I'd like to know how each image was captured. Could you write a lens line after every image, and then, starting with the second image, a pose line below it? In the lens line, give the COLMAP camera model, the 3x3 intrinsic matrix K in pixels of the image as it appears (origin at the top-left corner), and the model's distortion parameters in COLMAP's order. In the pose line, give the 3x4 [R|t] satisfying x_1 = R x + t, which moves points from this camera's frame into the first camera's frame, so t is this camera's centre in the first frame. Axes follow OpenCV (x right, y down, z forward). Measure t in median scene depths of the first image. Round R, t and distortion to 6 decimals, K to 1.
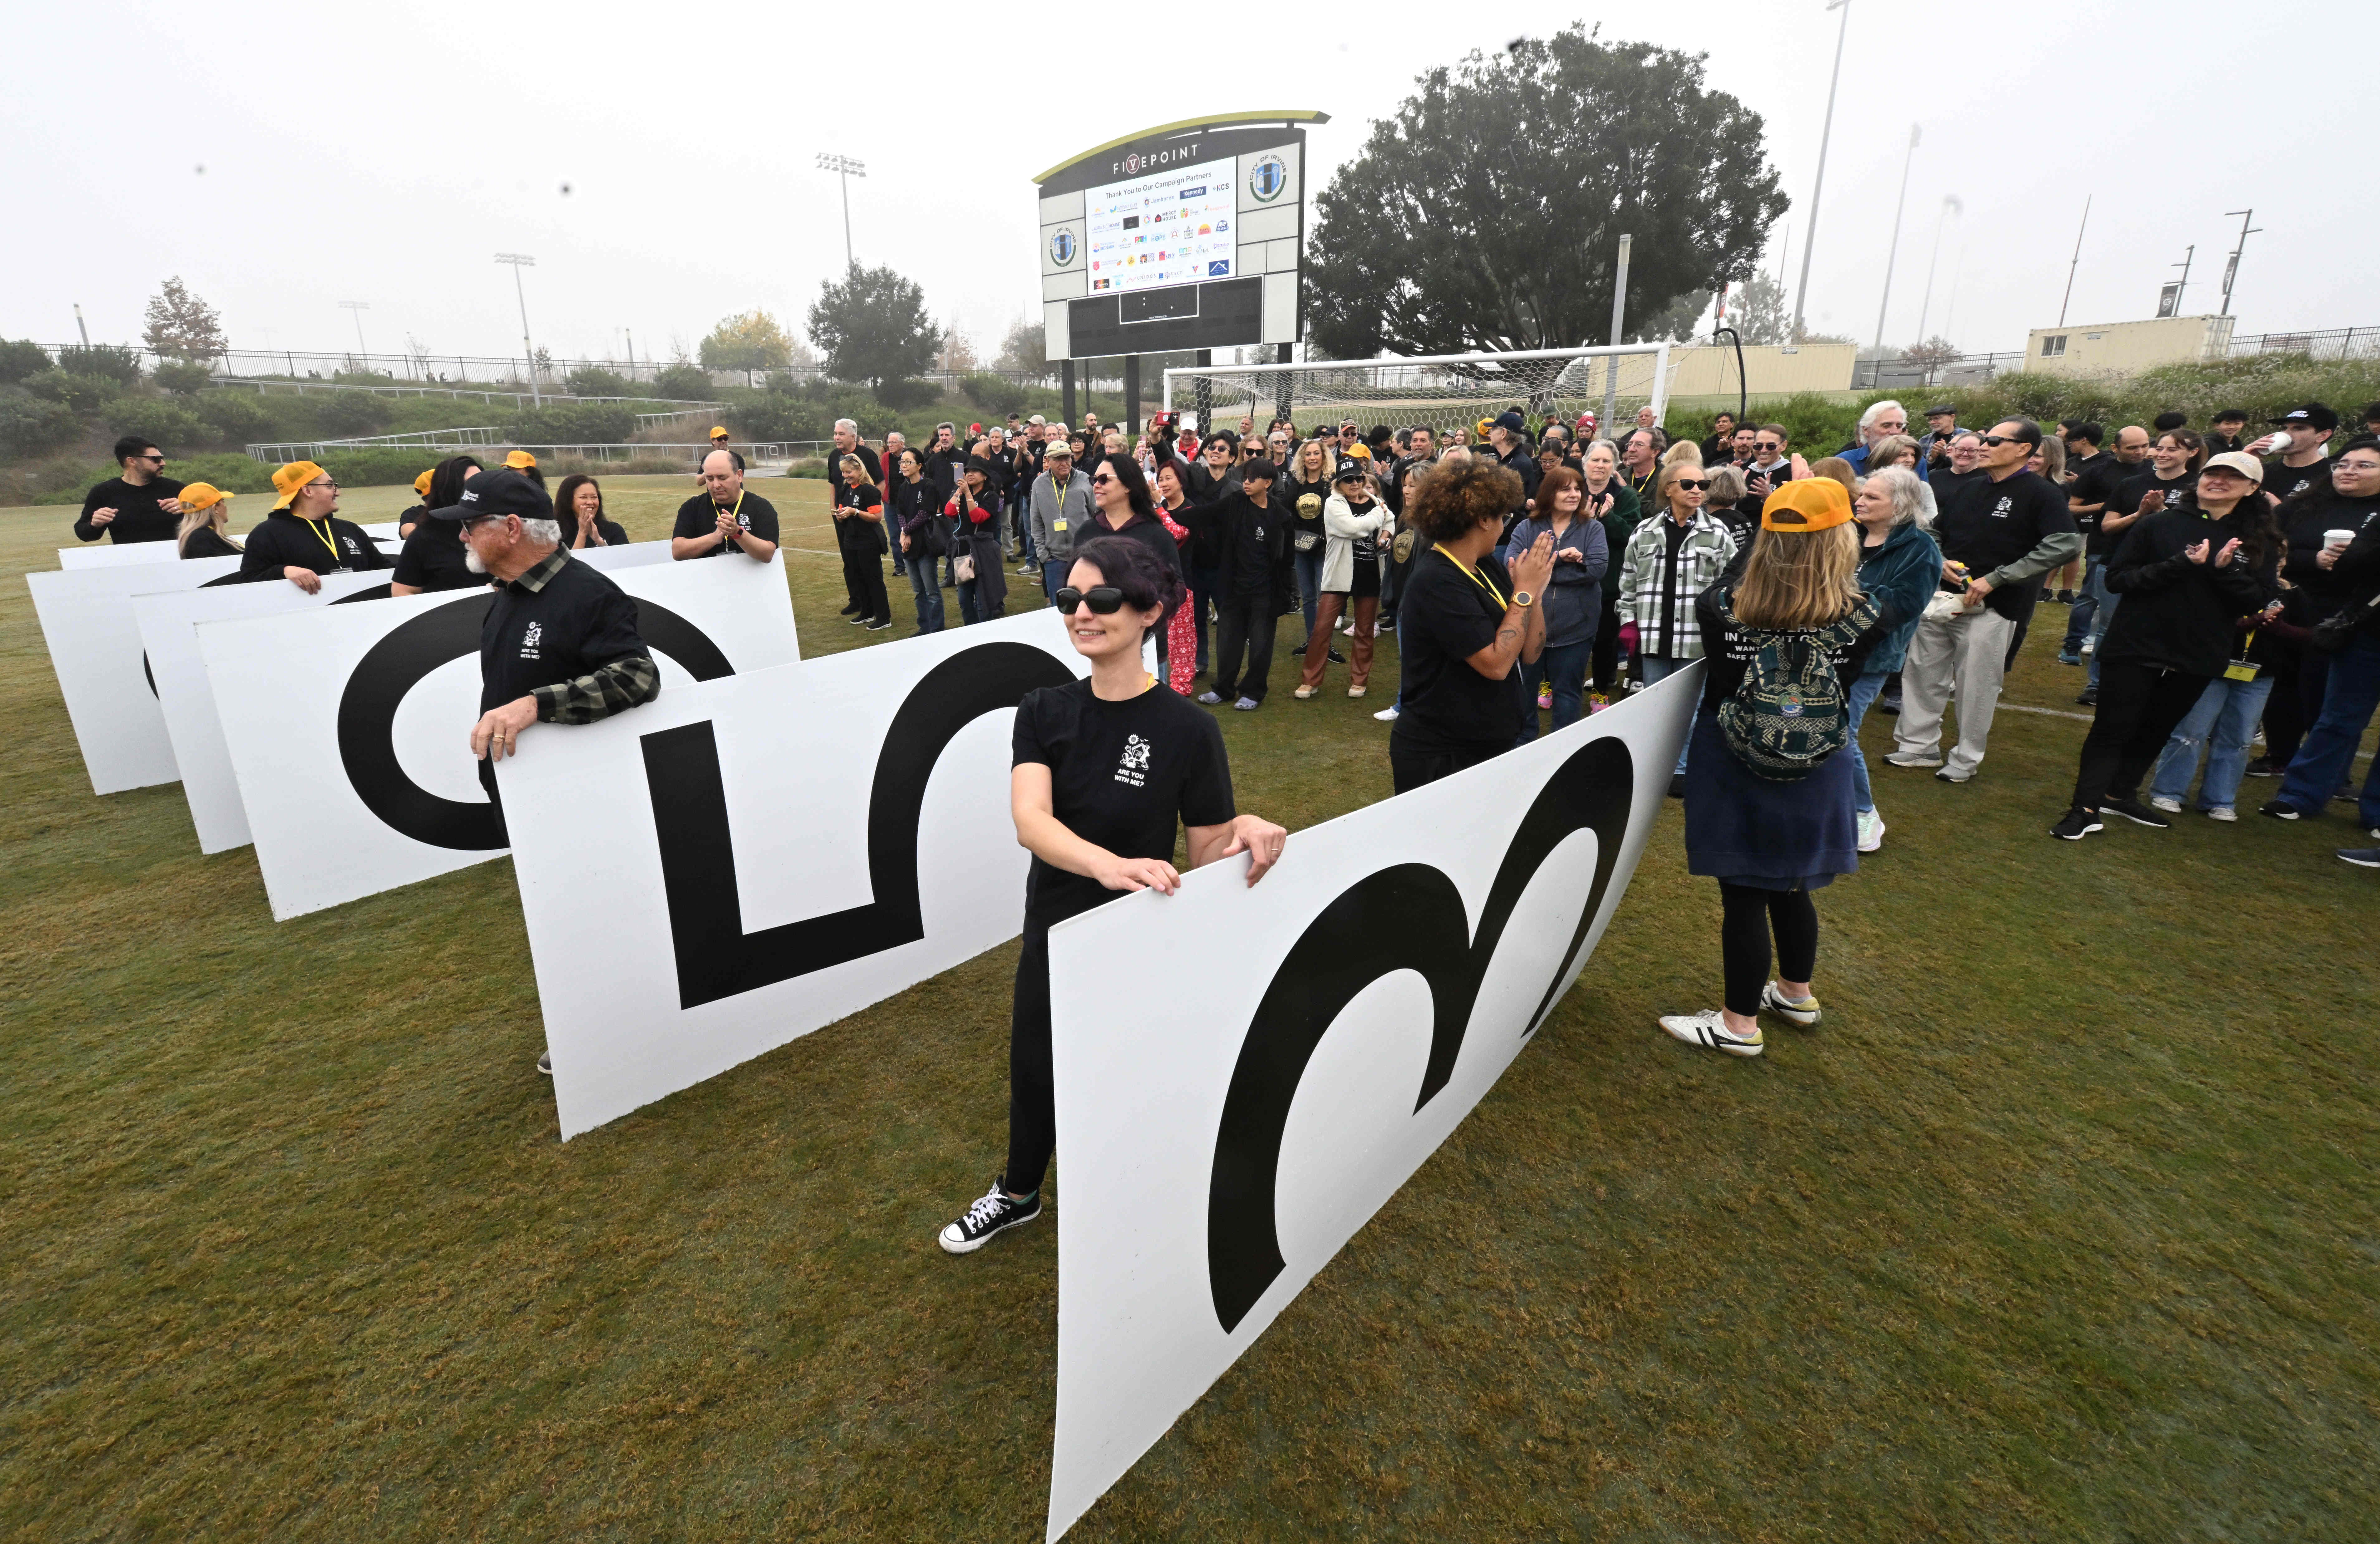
lens RADIAL K [[1057.6, 0, 1140.0], [0, 1057.6, 742.9], [0, 0, 1]] dist [0.000498, -0.000497]
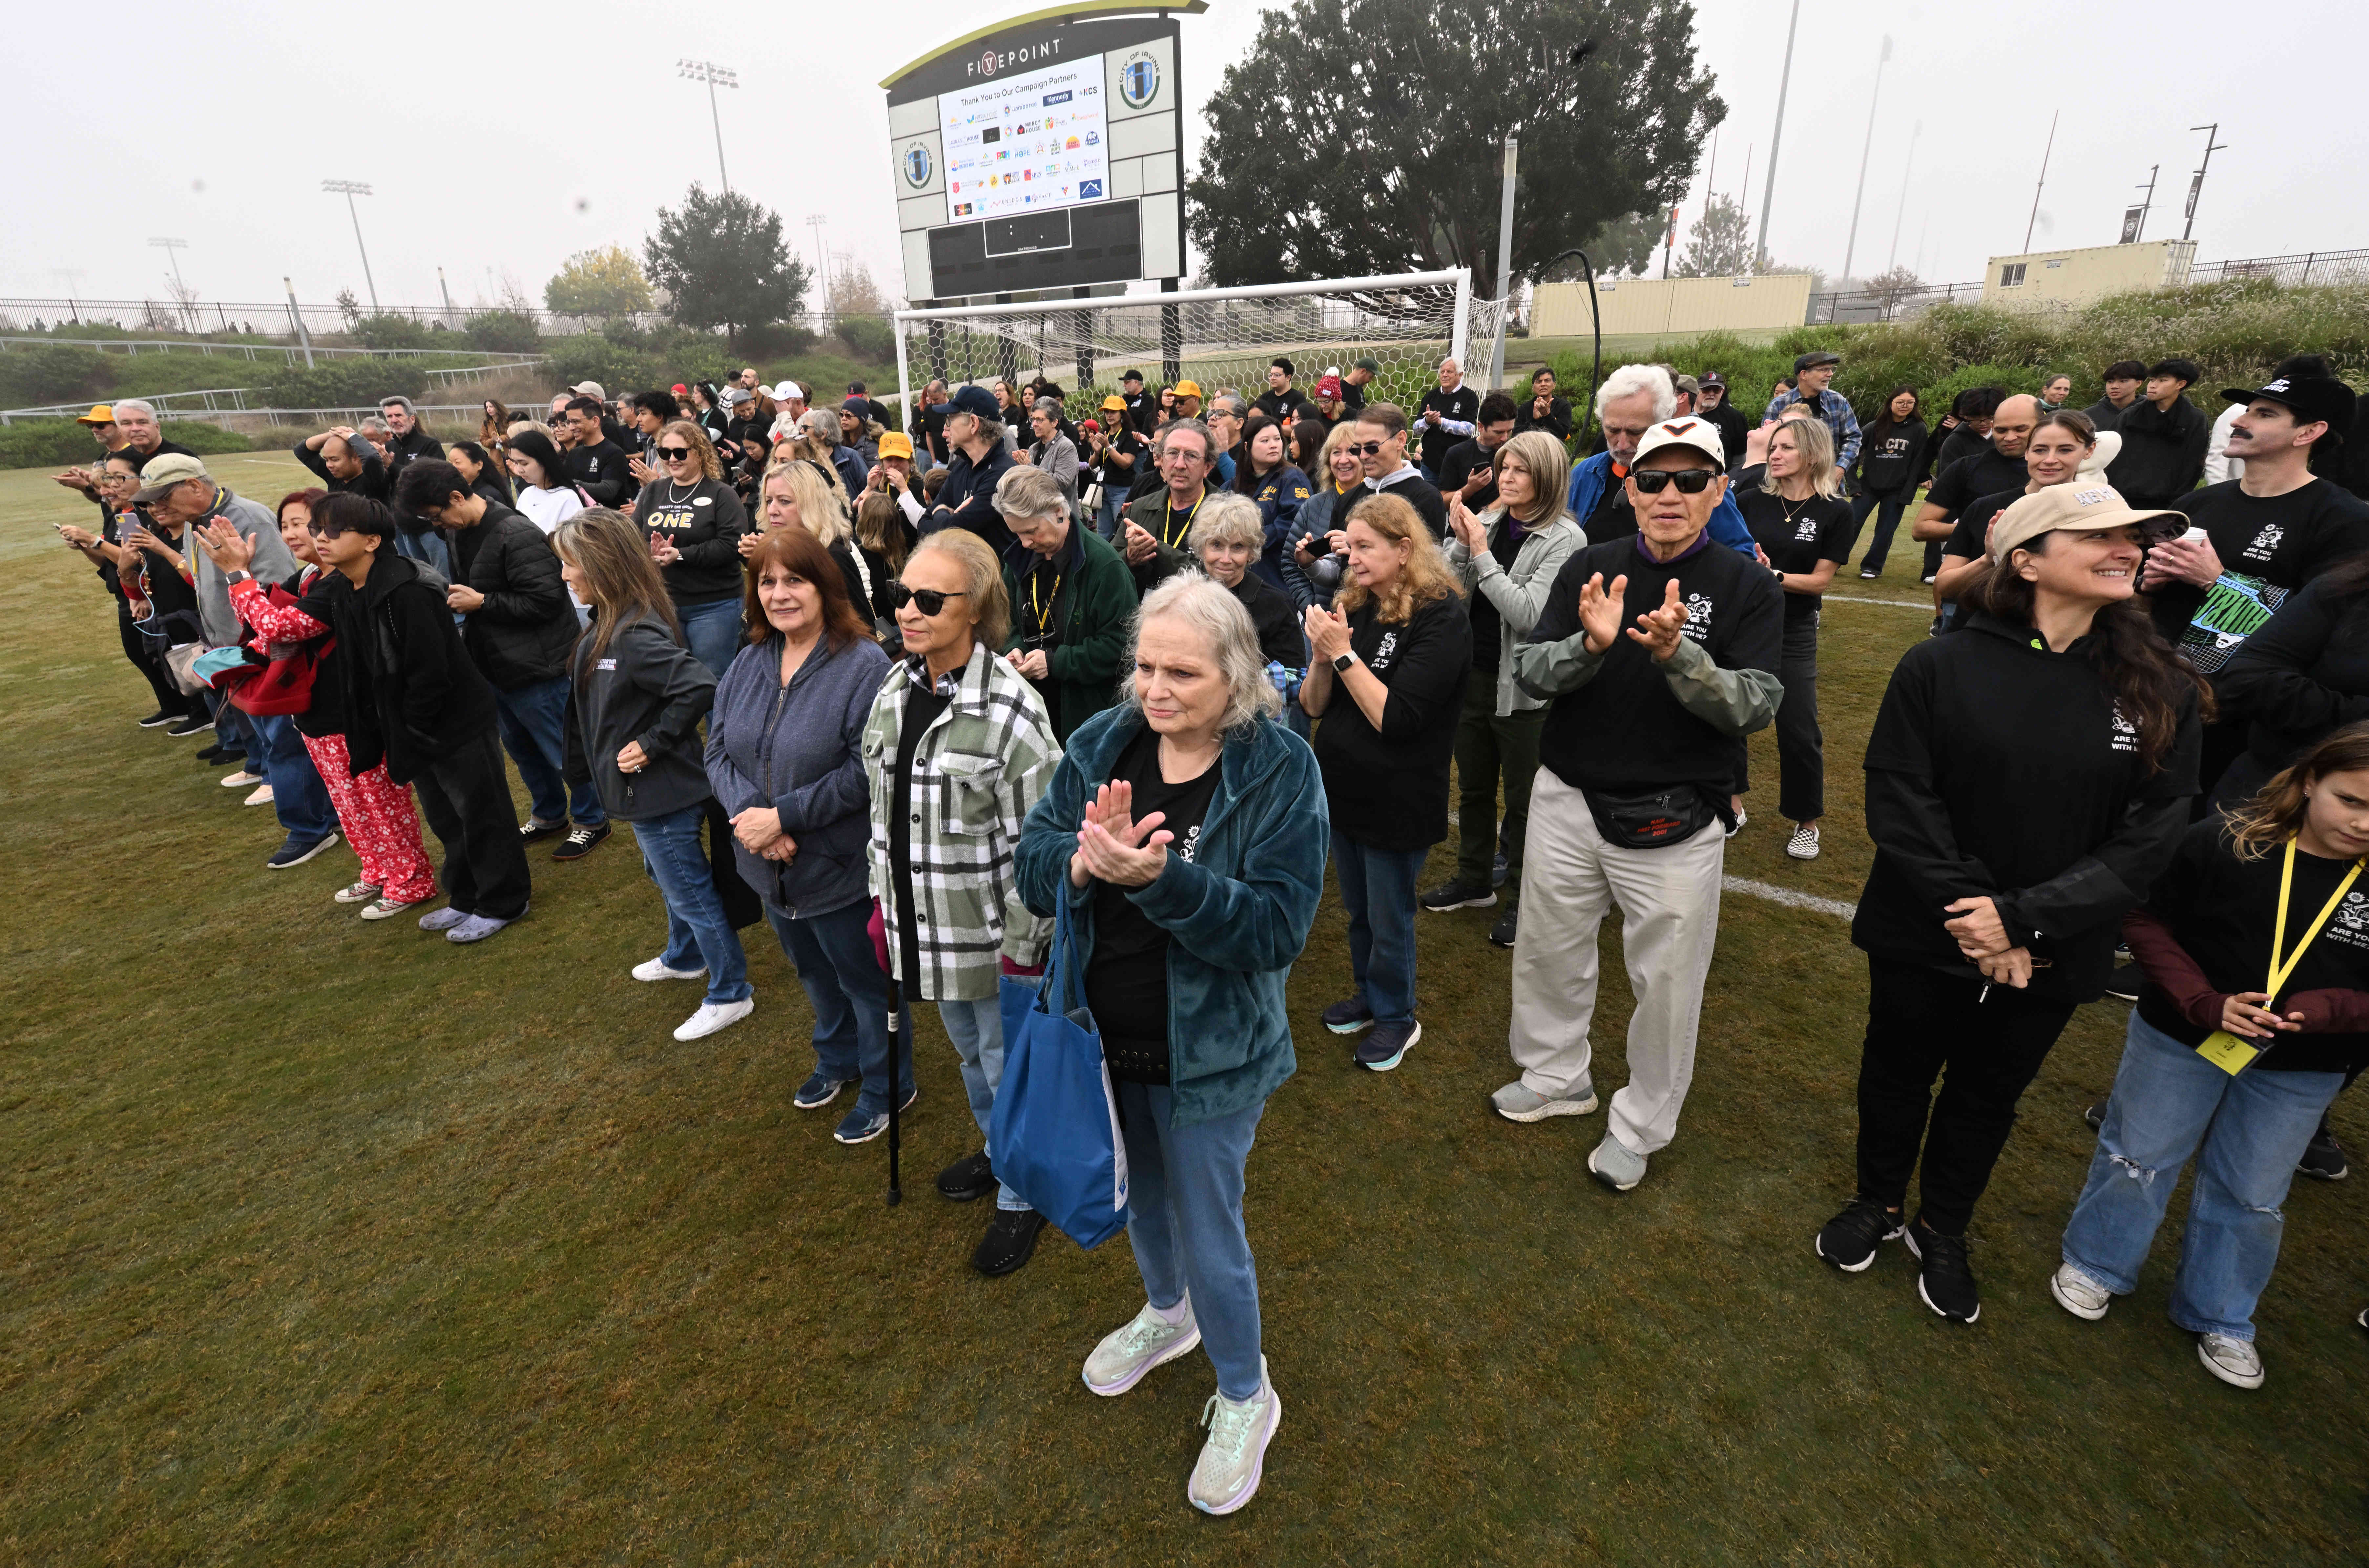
lens RADIAL K [[1087.2, 0, 1184.5], [0, 1087.2, 784.0], [0, 0, 1]] dist [-0.000008, 0.000130]
pose [[0.997555, -0.035793, 0.060018, 0.077589], [0.031355, 0.996815, 0.073320, -0.026221], [-0.062451, -0.071259, 0.995501, 0.073522]]
